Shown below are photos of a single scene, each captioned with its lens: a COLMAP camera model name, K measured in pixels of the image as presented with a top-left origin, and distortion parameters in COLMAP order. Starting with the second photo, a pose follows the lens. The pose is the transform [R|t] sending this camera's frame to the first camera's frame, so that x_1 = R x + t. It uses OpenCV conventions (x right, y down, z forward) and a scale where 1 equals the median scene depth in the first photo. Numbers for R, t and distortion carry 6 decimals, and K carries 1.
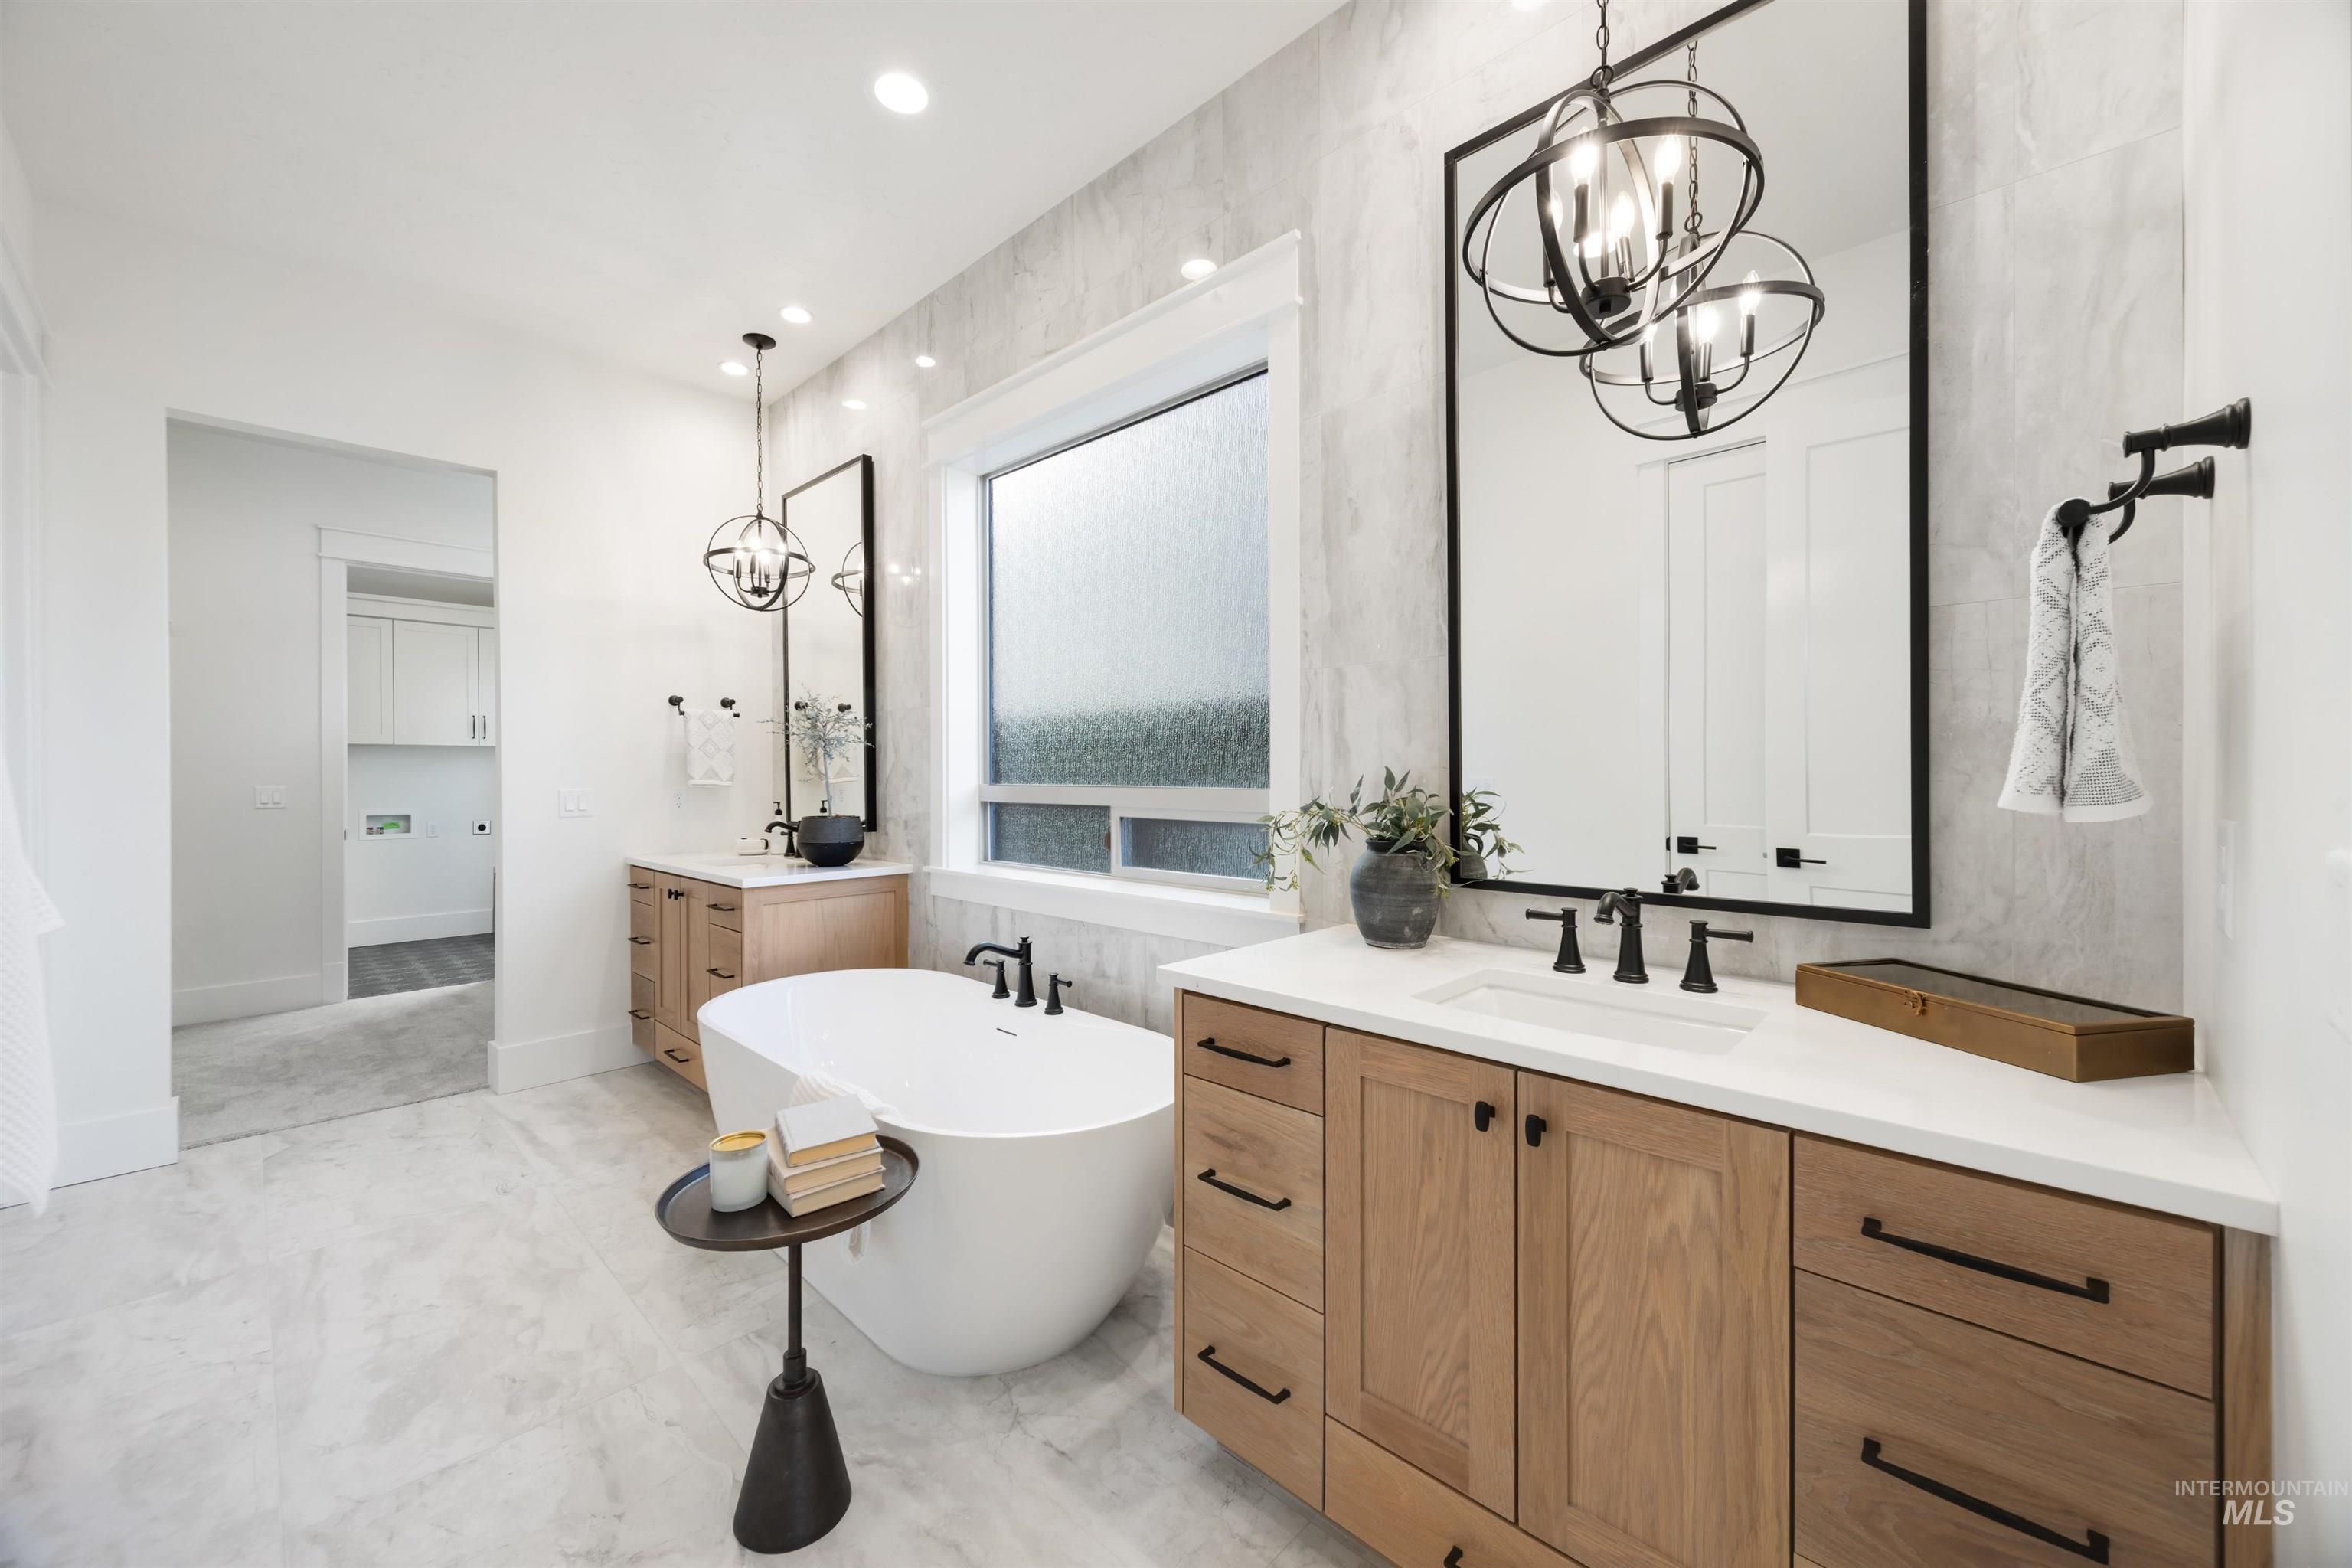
lens RADIAL K [[916.0, 0, 1173.6], [0, 916.0, 772.2], [0, 0, 1]] dist [0.014246, 0.000109]
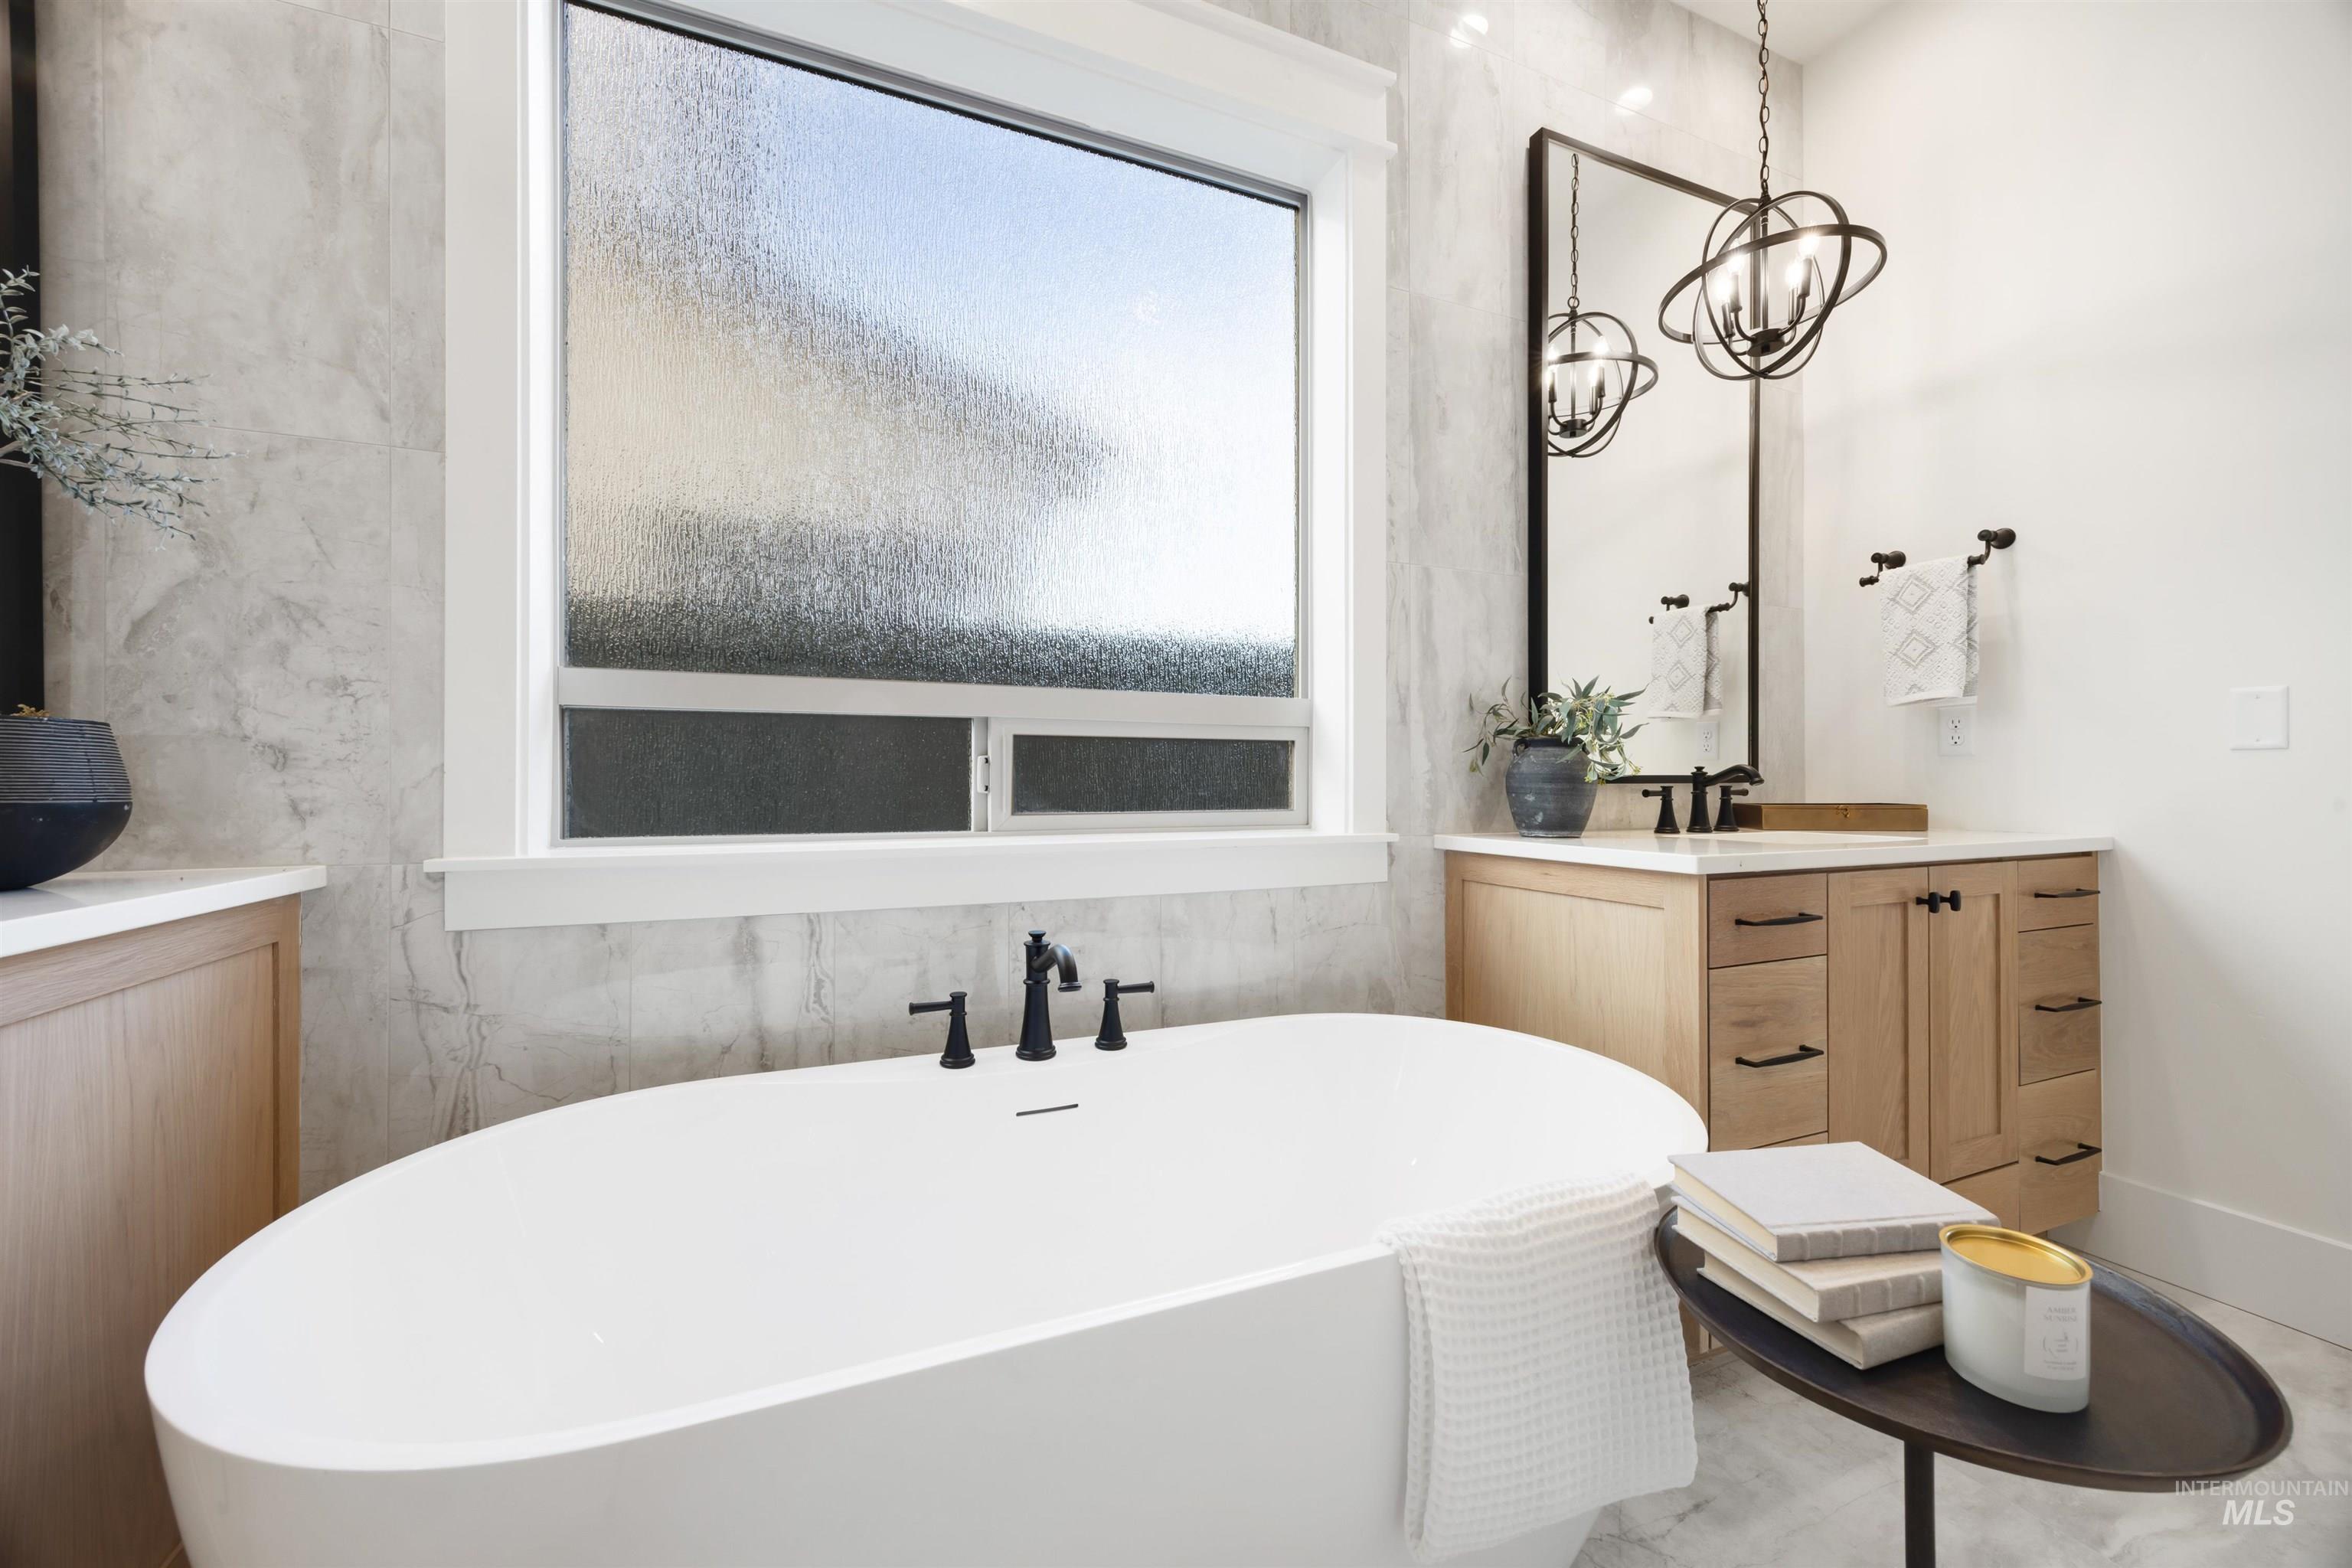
lens RADIAL K [[887.7, 0, 1168.1], [0, 887.7, 785.8], [0, 0, 1]] dist [0.001710, 0.000038]
pose [[0.391235, 0.004195, 0.920281, -0.760081], [0.005298, 0.999963, -0.006810, 0.115929], [-0.920276, 0.007540, 0.391198, 0.873113]]
